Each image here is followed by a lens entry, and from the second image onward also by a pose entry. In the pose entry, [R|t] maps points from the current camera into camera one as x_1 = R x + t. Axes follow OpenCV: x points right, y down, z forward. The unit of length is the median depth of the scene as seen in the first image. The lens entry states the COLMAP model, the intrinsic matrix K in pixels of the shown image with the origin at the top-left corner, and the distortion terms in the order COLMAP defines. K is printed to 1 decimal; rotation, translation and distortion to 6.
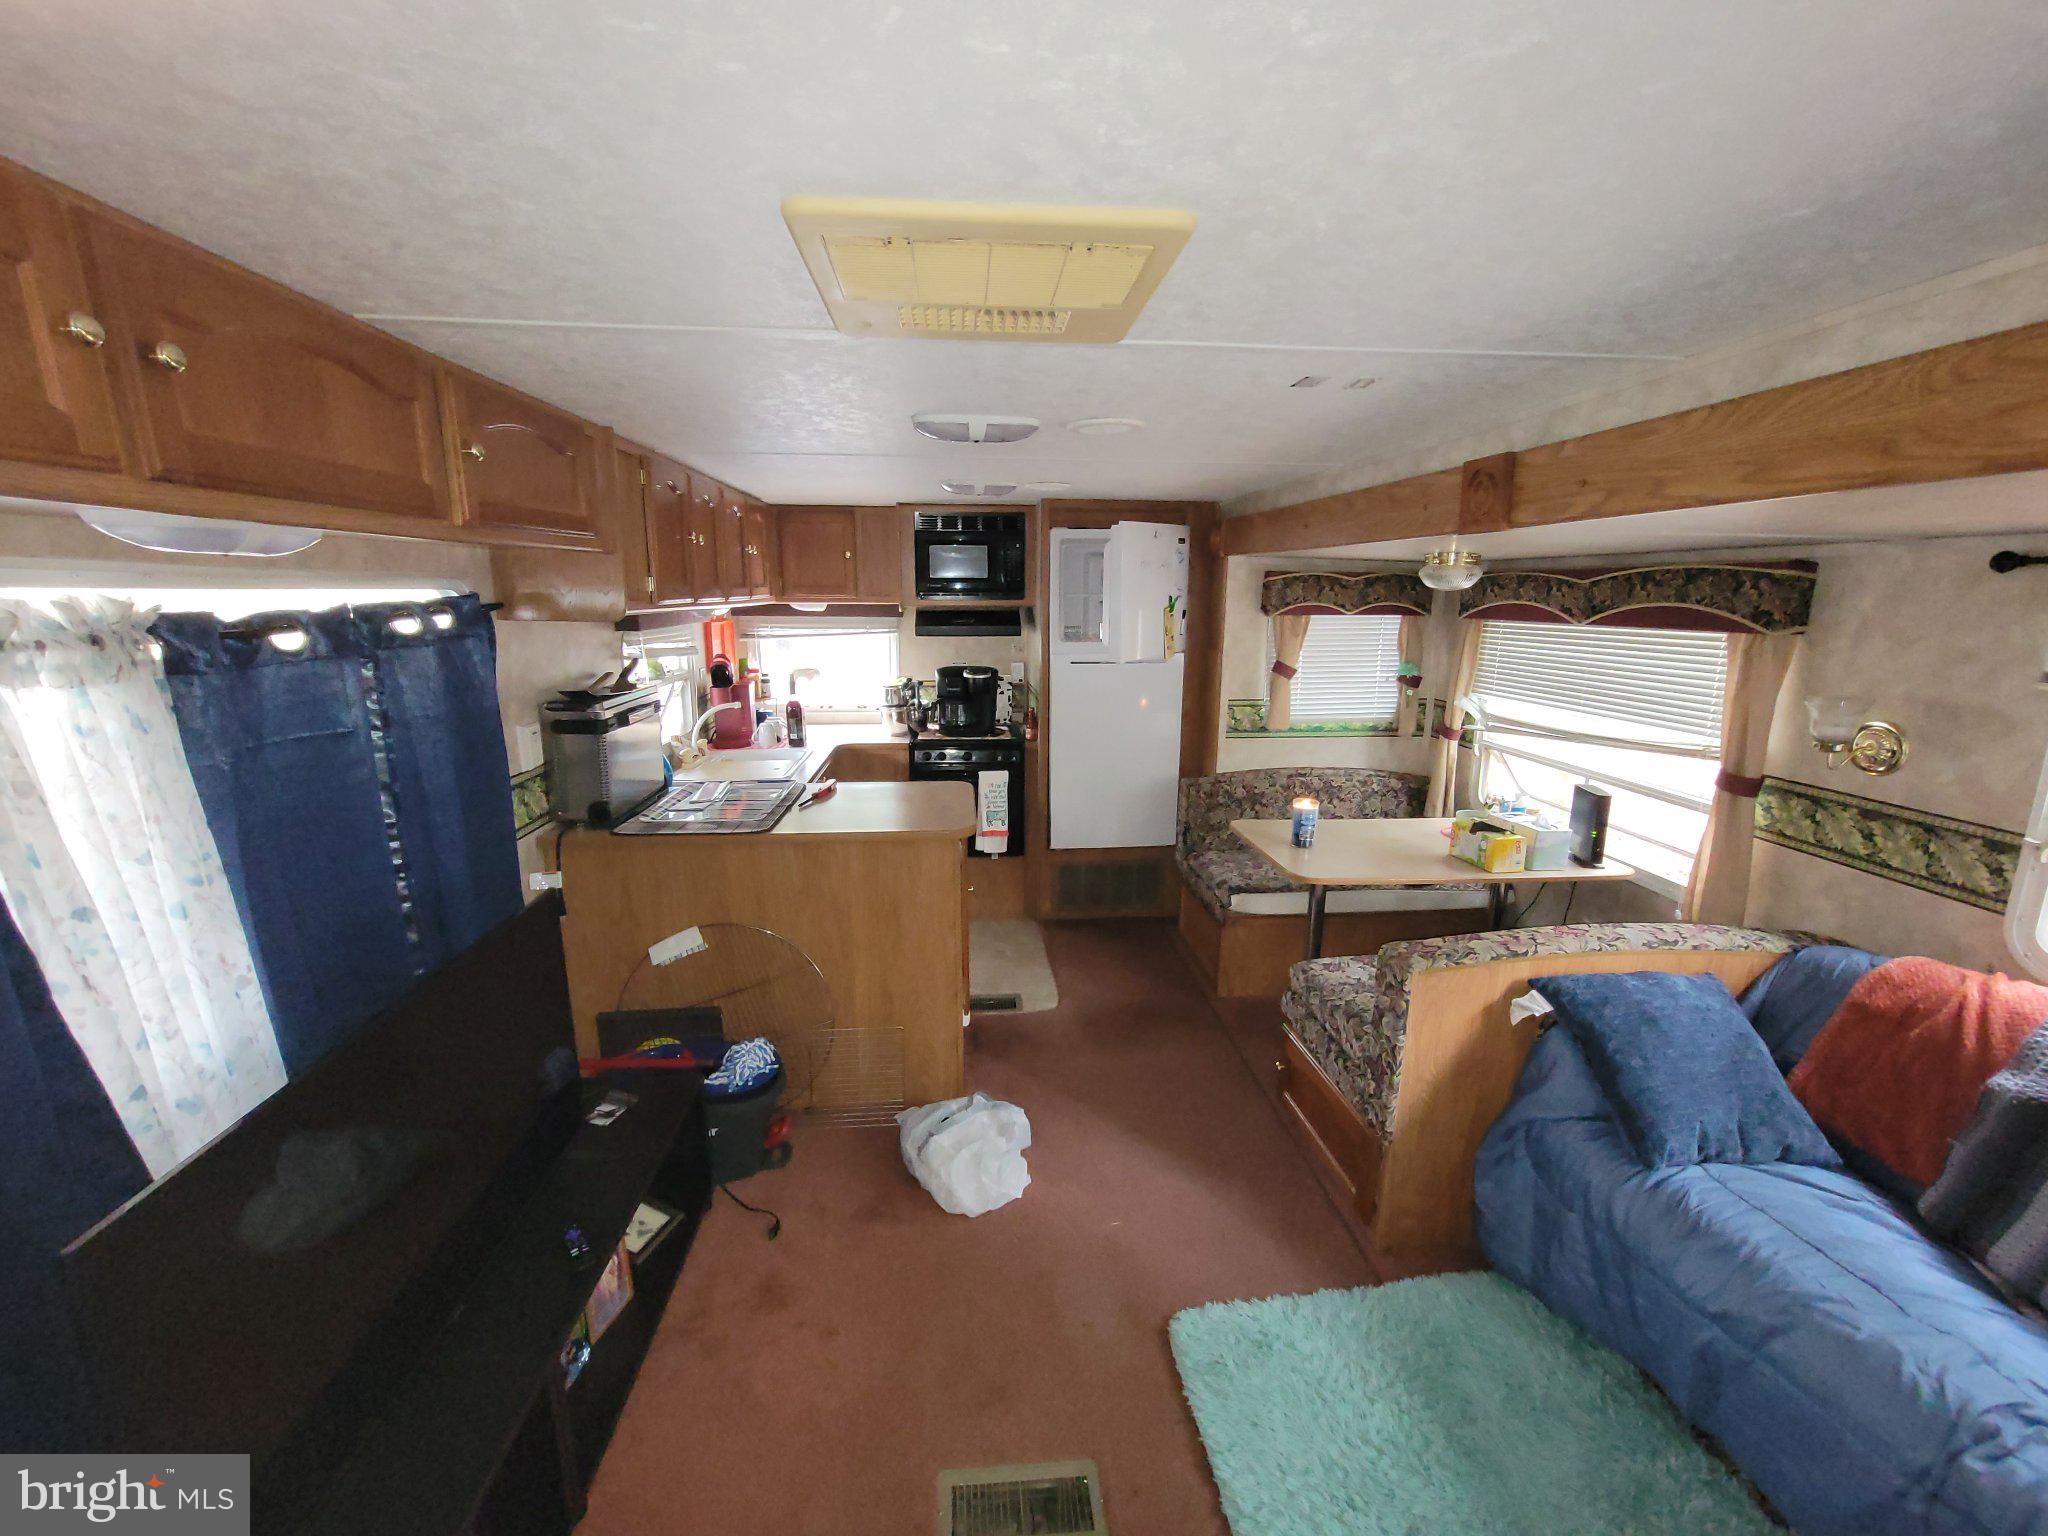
lens RADIAL K [[834.1, 0, 1024.4], [0, 834.1, 768.0], [0, 0, 1]] dist [-0.000354, -0.000027]
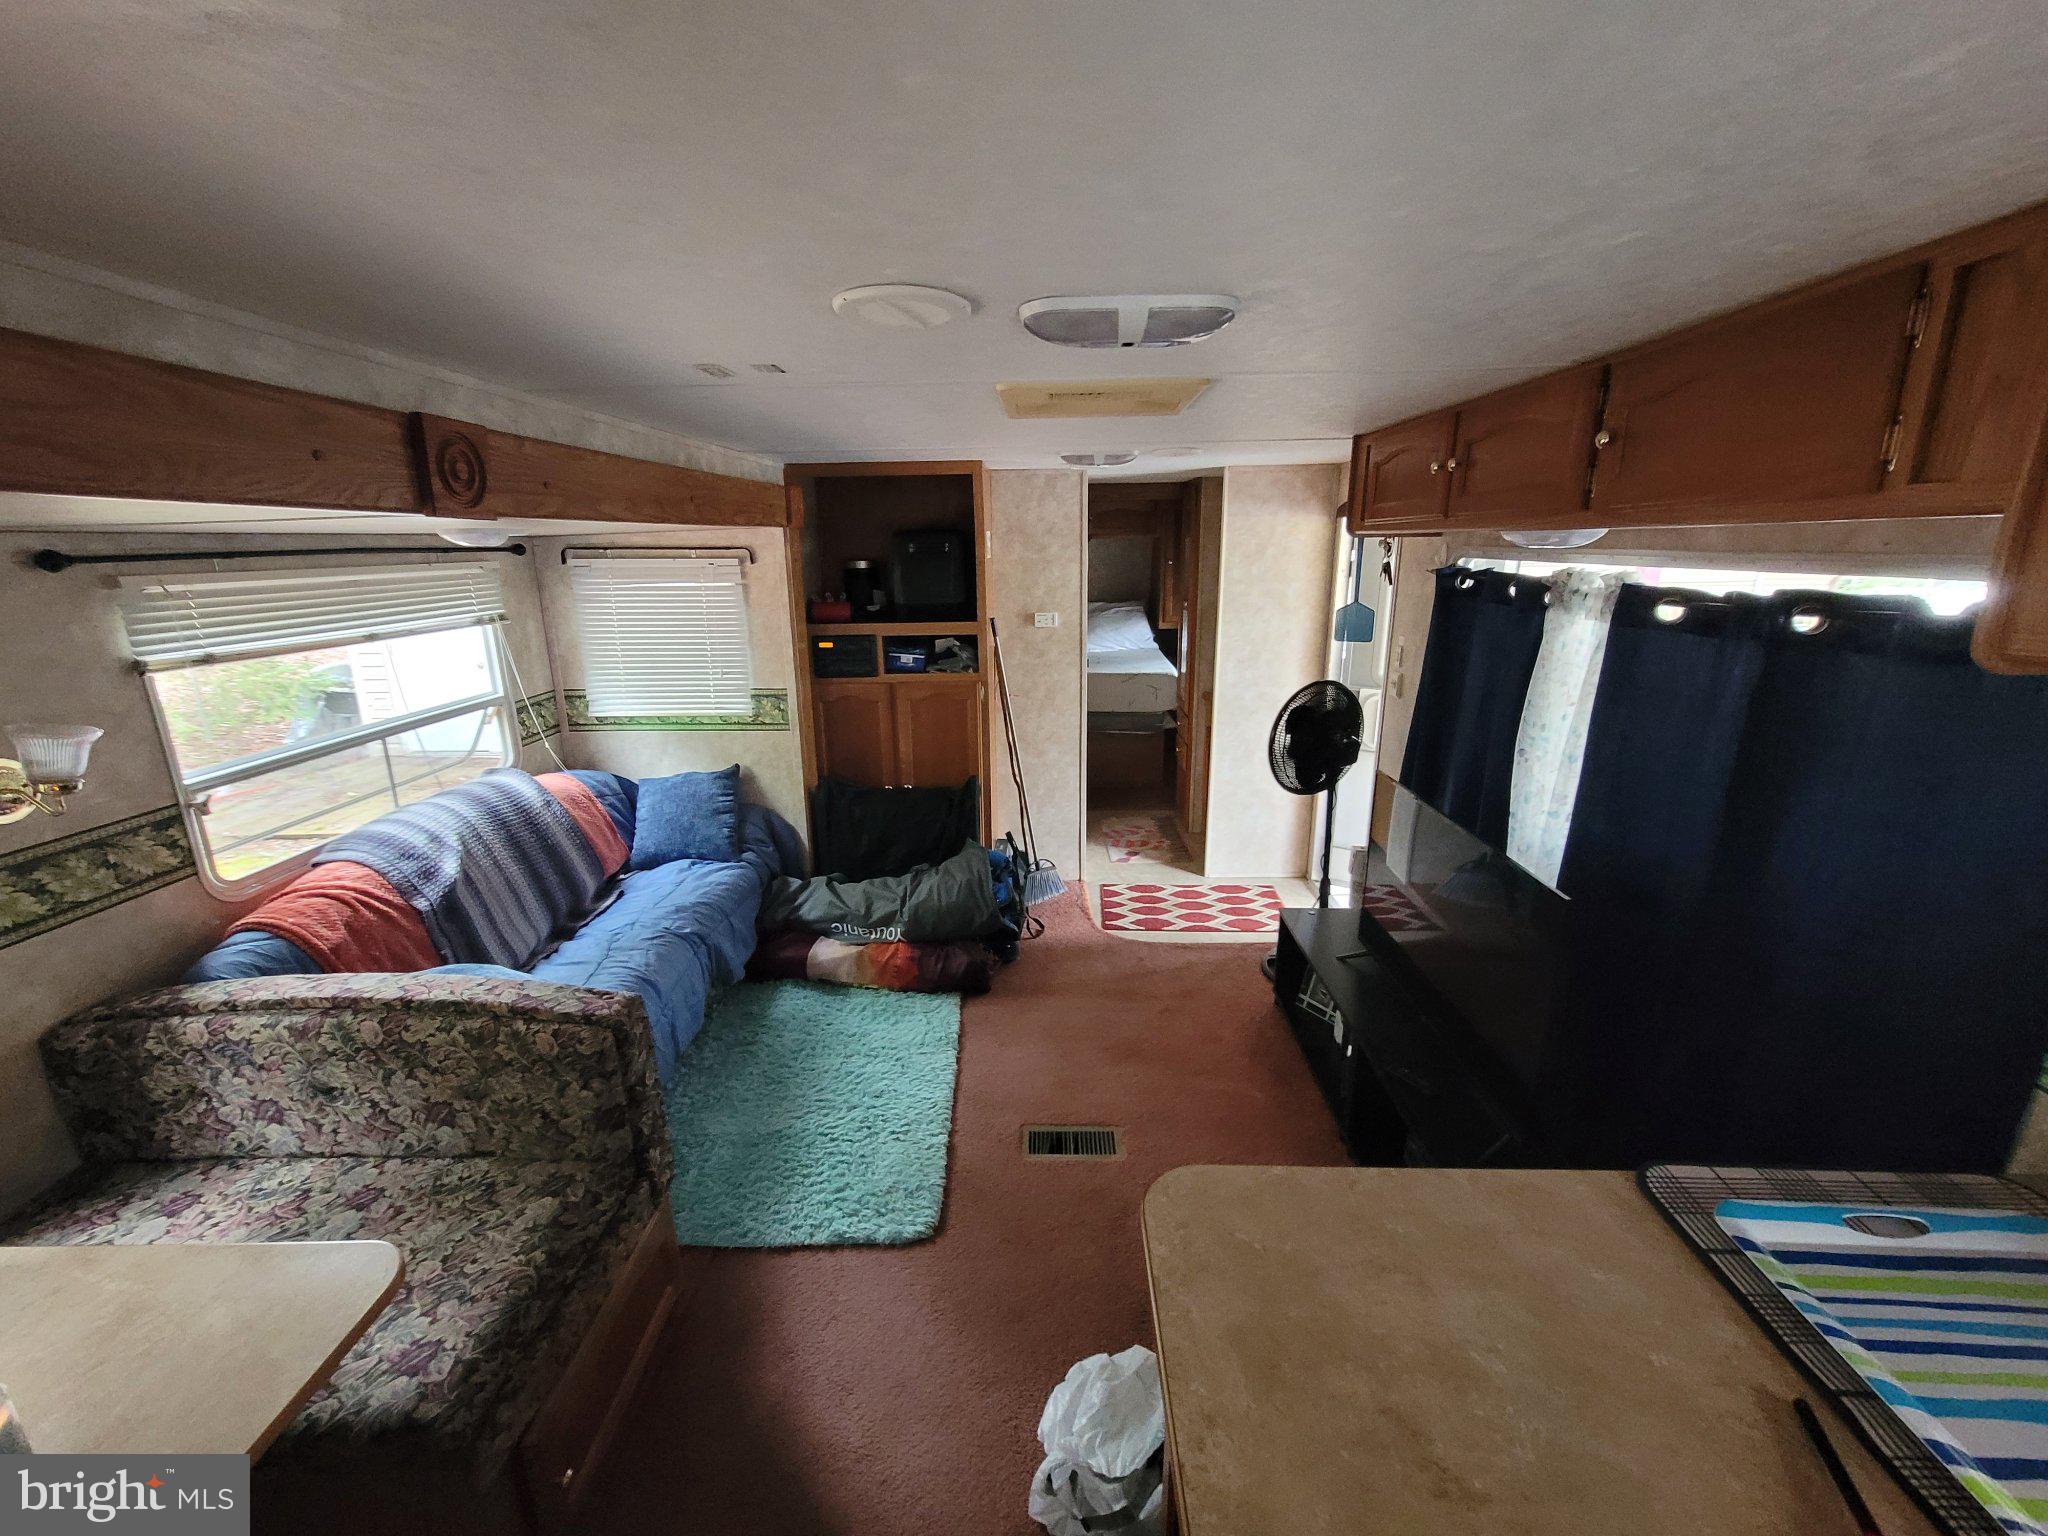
lens RADIAL K [[834.1, 0, 1021.6], [0, 834.1, 763.0], [0, 0, 1]] dist [-0.000354, -0.000027]
pose [[-0.991859, -0.021512, 0.125508, -0.069019], [0.037876, 0.891179, 0.452069, -0.407192], [-0.121575, 0.453142, -0.883109, 1.713084]]
